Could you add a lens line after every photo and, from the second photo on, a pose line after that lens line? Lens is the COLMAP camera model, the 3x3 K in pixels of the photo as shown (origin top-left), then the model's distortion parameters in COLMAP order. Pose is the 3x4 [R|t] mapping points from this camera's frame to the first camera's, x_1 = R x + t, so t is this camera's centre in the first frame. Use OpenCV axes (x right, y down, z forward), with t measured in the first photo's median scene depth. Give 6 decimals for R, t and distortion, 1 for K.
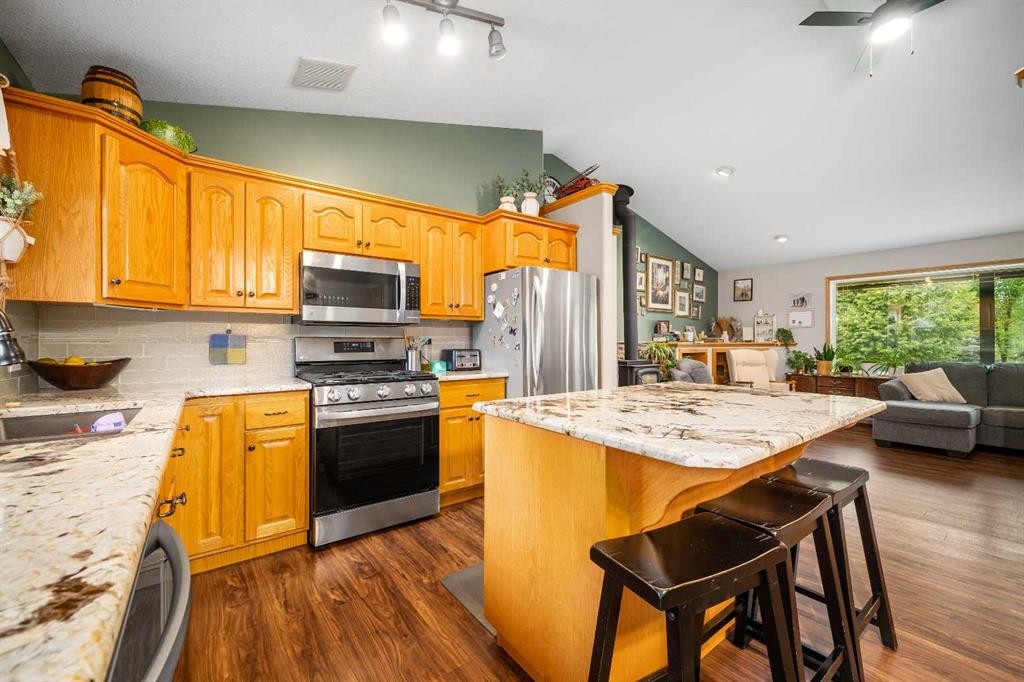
lens RADIAL K [[409.3, 0, 512.1], [0, 409.3, 340.5], [0, 0, 1]] dist [-0.004331, 0.000372]
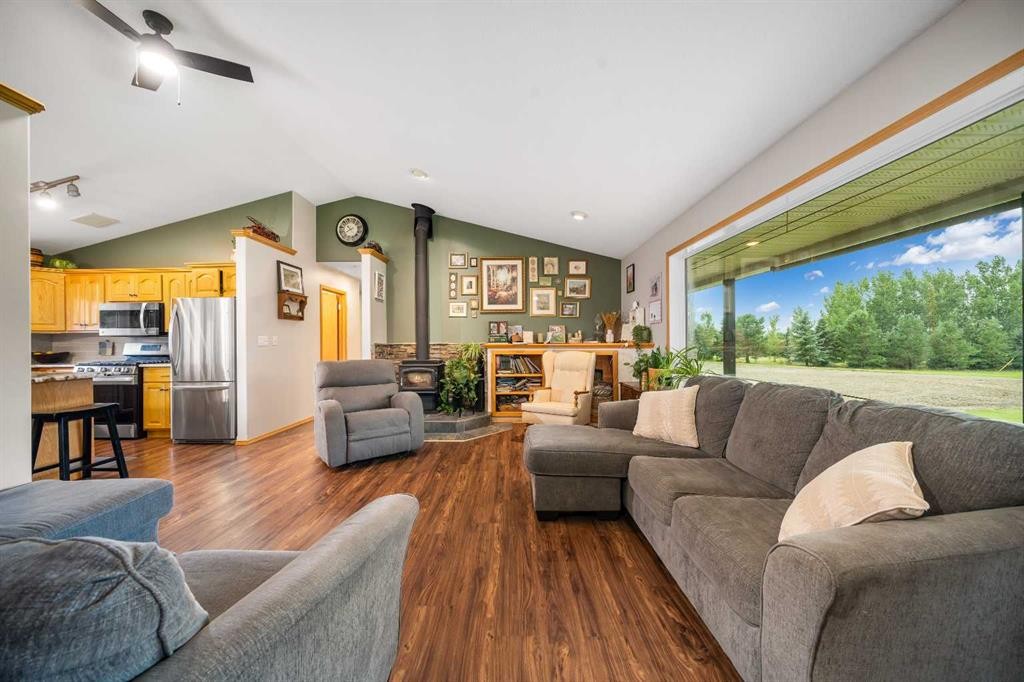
lens RADIAL K [[347.6, 0, 509.9], [0, 347.6, 341.3], [0, 0, 1]] dist [-0.008127, -0.000241]
pose [[0.791646, -0.004073, -0.610967, 1.601568], [0.007849, 0.999963, 0.003504, -0.005706], [0.610930, -0.007570, 0.791649, 0.609410]]
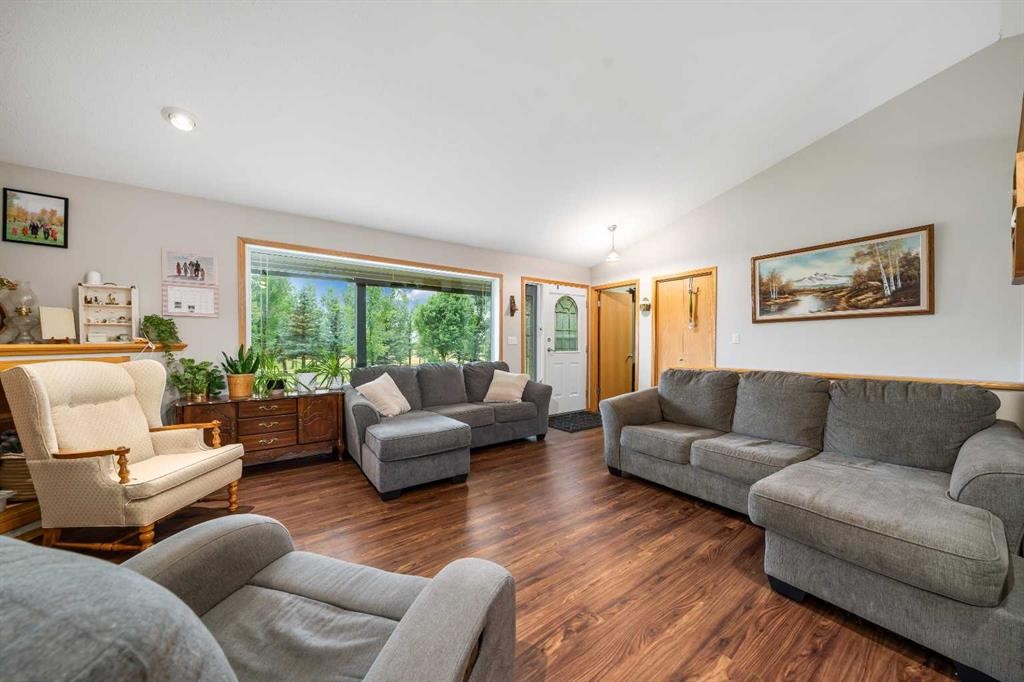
lens RADIAL K [[347.6, 0, 503.9], [0, 347.6, 348.3], [0, 0, 1]] dist [-0.008127, -0.000241]
pose [[0.032542, -0.011458, 0.999405, 0.458528], [0.000272, 0.999934, 0.011455, 0.010781], [-0.999470, -0.000101, 0.032543, 1.022385]]
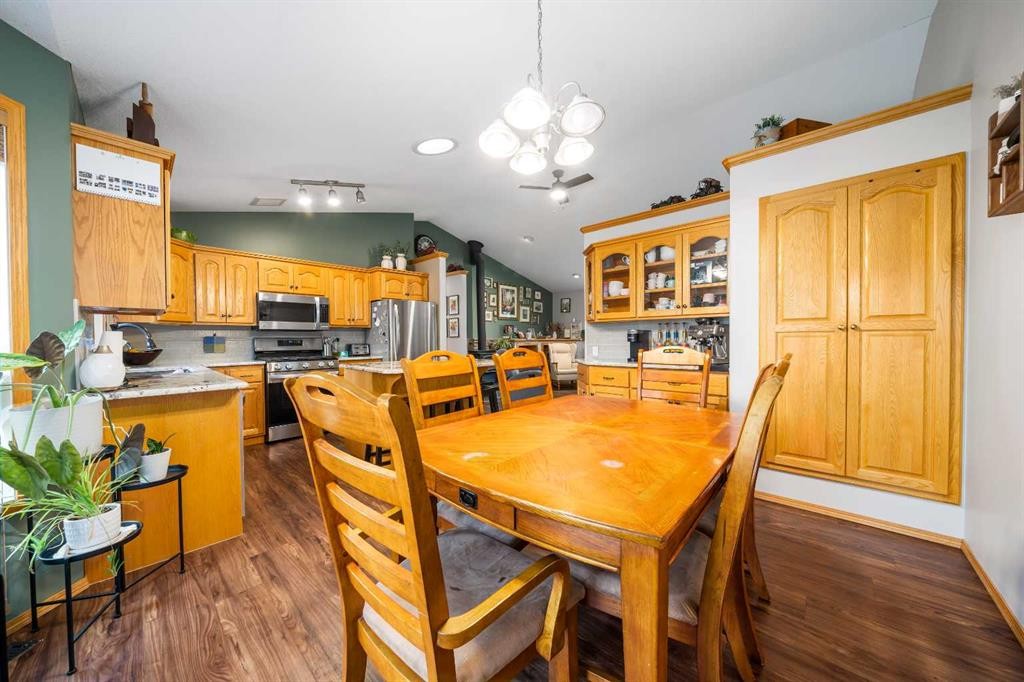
lens RADIAL K [[347.6, 0, 513.6], [0, 347.6, 345.2], [0, 0, 1]] dist [-0.008127, -0.000241]
pose [[0.983246, -0.009006, 0.182060, 0.250519], [0.004944, 0.999729, 0.022755, -0.003474], [-0.182216, -0.021474, 0.983024, -0.559785]]
